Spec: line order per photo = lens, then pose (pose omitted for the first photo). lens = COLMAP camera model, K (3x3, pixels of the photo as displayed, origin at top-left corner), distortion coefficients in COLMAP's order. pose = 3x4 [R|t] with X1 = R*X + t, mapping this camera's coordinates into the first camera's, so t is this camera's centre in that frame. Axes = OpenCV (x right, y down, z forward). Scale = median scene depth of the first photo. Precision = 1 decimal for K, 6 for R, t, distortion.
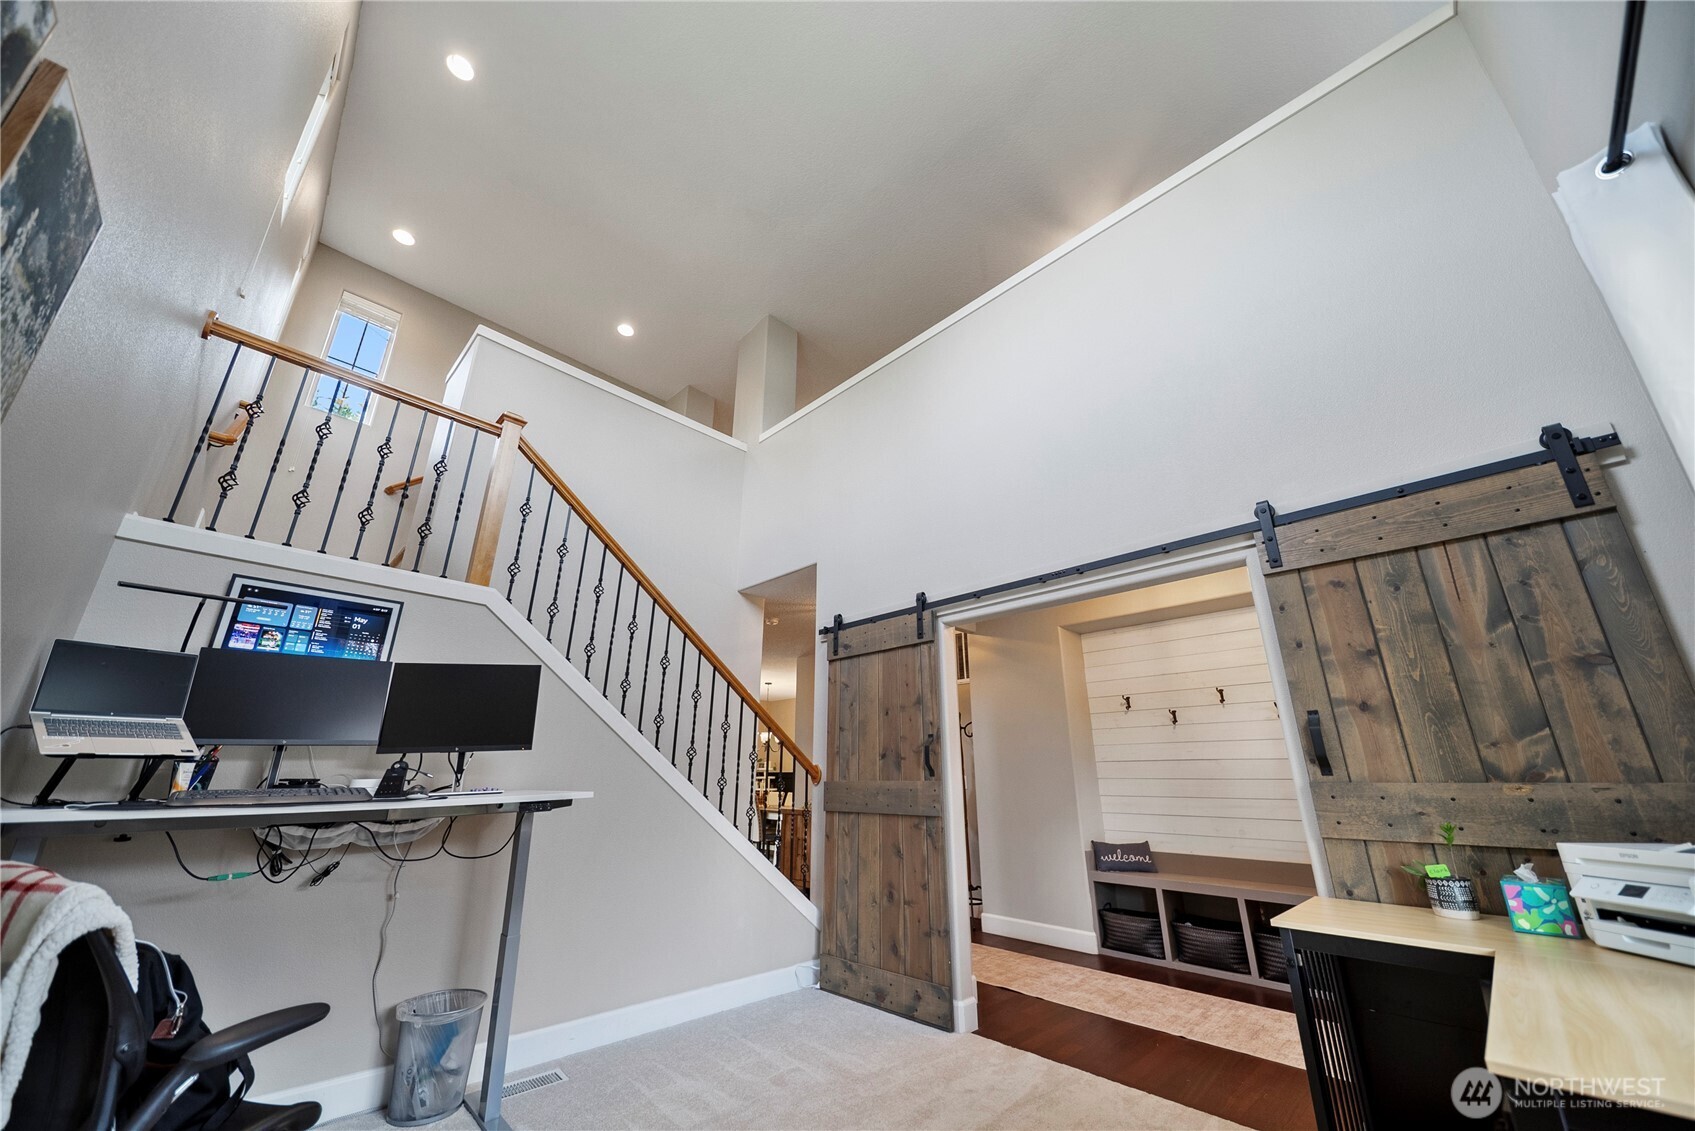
lens RADIAL K [[614.0, 0, 829.7], [0, 614.0, 570.8], [0, 0, 1]] dist [-0.001689, -0.000208]
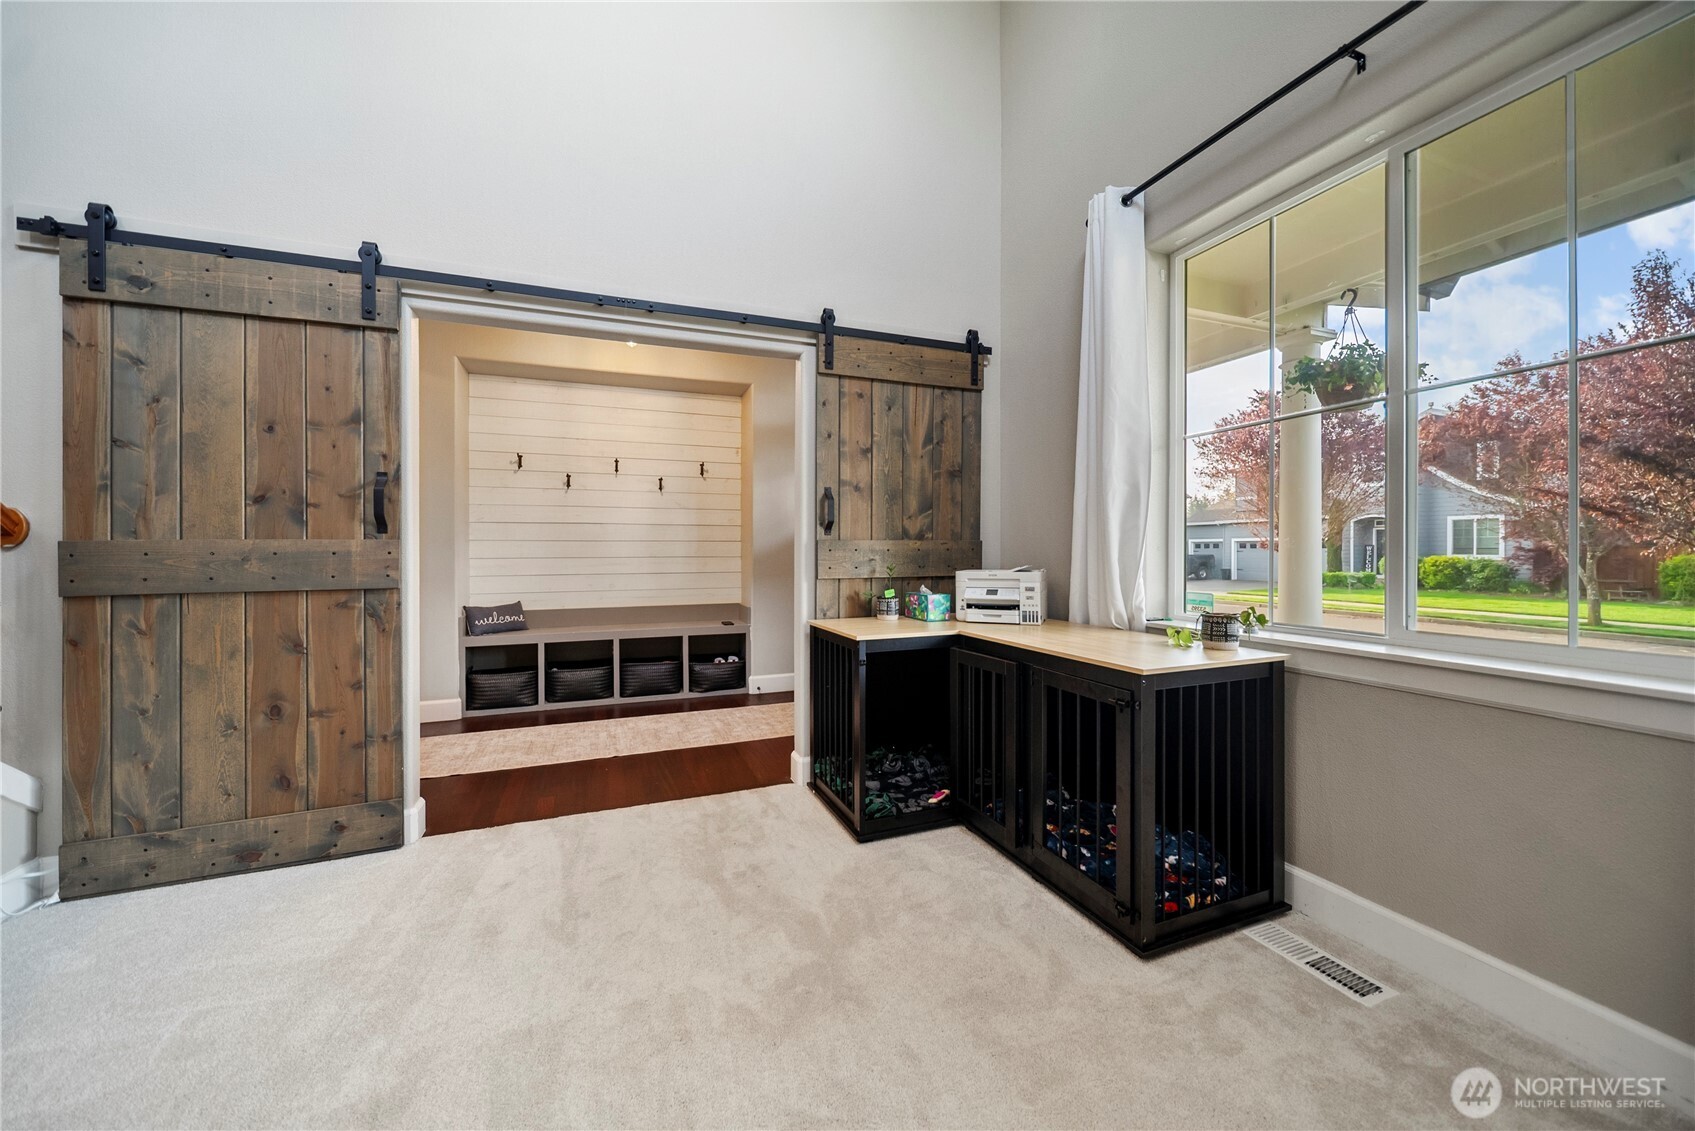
lens RADIAL K [[614.0, 0, 844.0], [0, 614.0, 556.2], [0, 0, 1]] dist [-0.001689, -0.000208]
pose [[0.375610, -0.019927, 0.926564, -0.272464], [-0.295193, 0.945126, 0.139991, 0.119171], [-0.878509, -0.326097, 0.349117, 0.323592]]
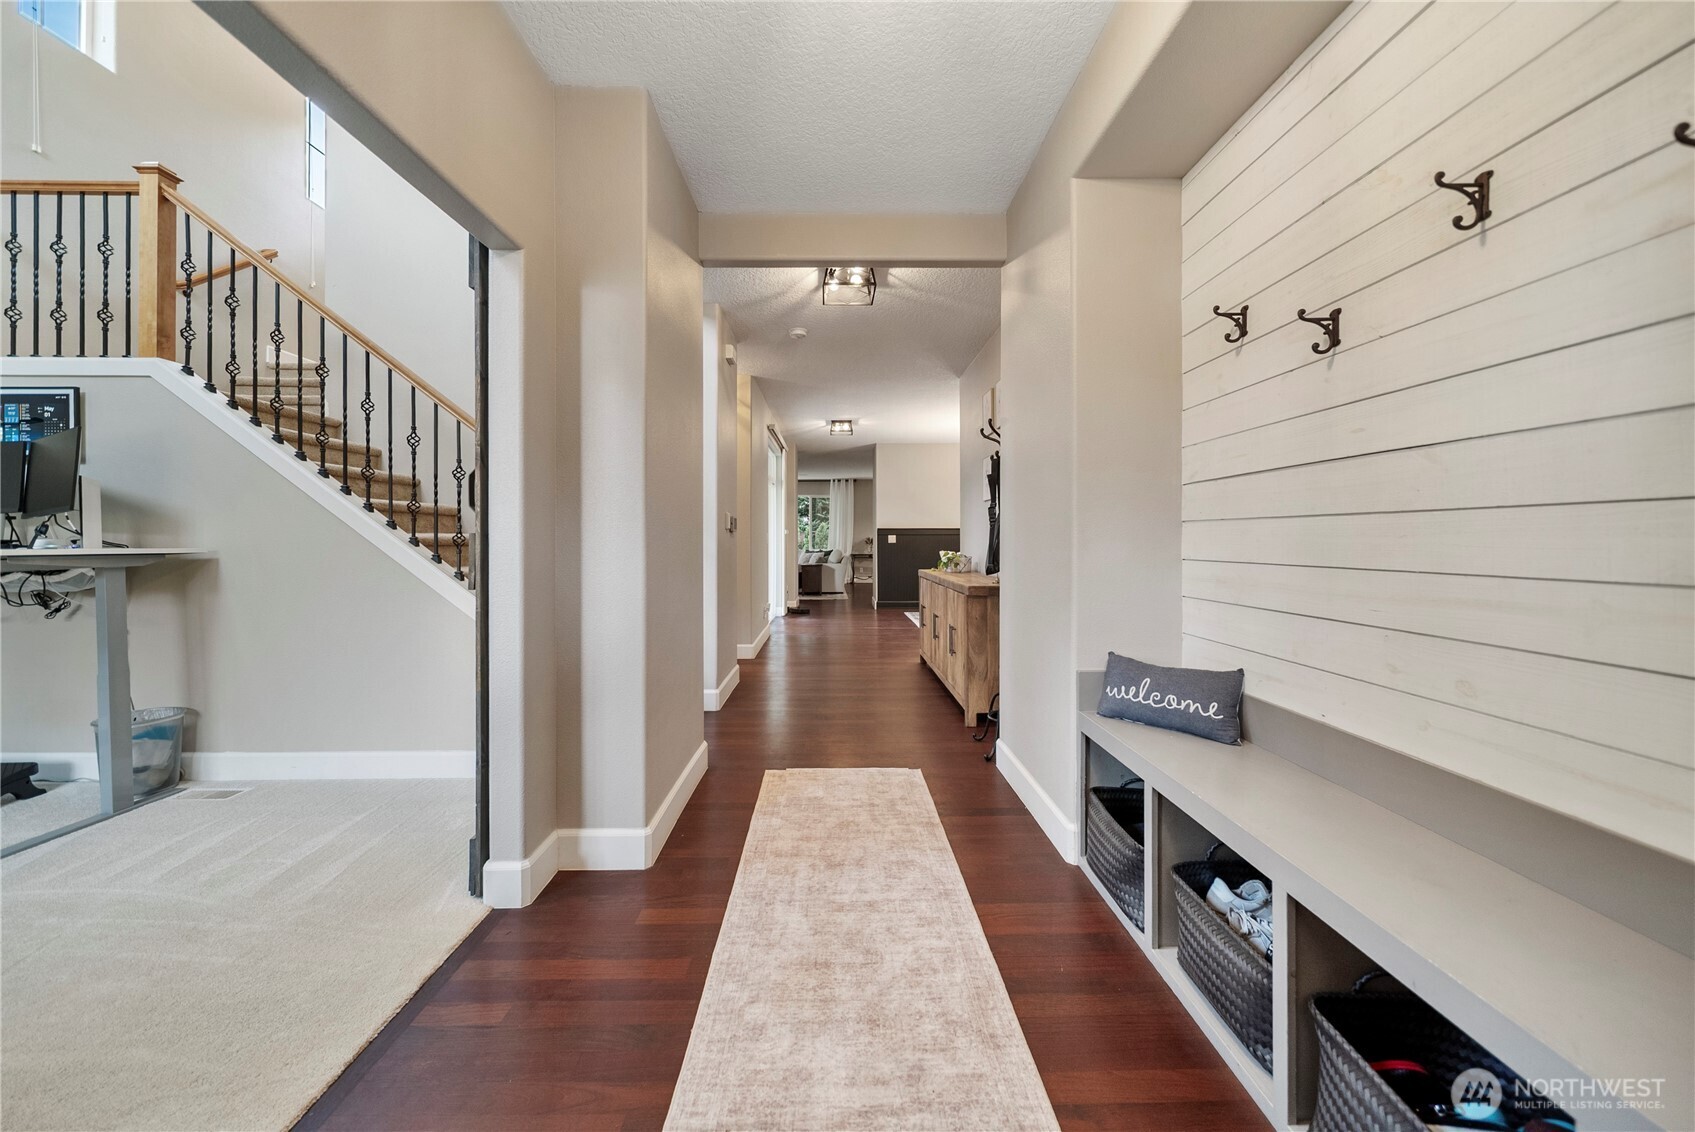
lens RADIAL K [[614.0, 0, 865.9], [0, 614.0, 531.5], [0, 0, 1]] dist [-0.001689, -0.000208]
pose [[0.733959, -0.014780, -0.679033, 0.861576], [0.230491, 0.945854, 0.228548, 0.296699], [0.638888, -0.324256, 0.697624, 0.843921]]
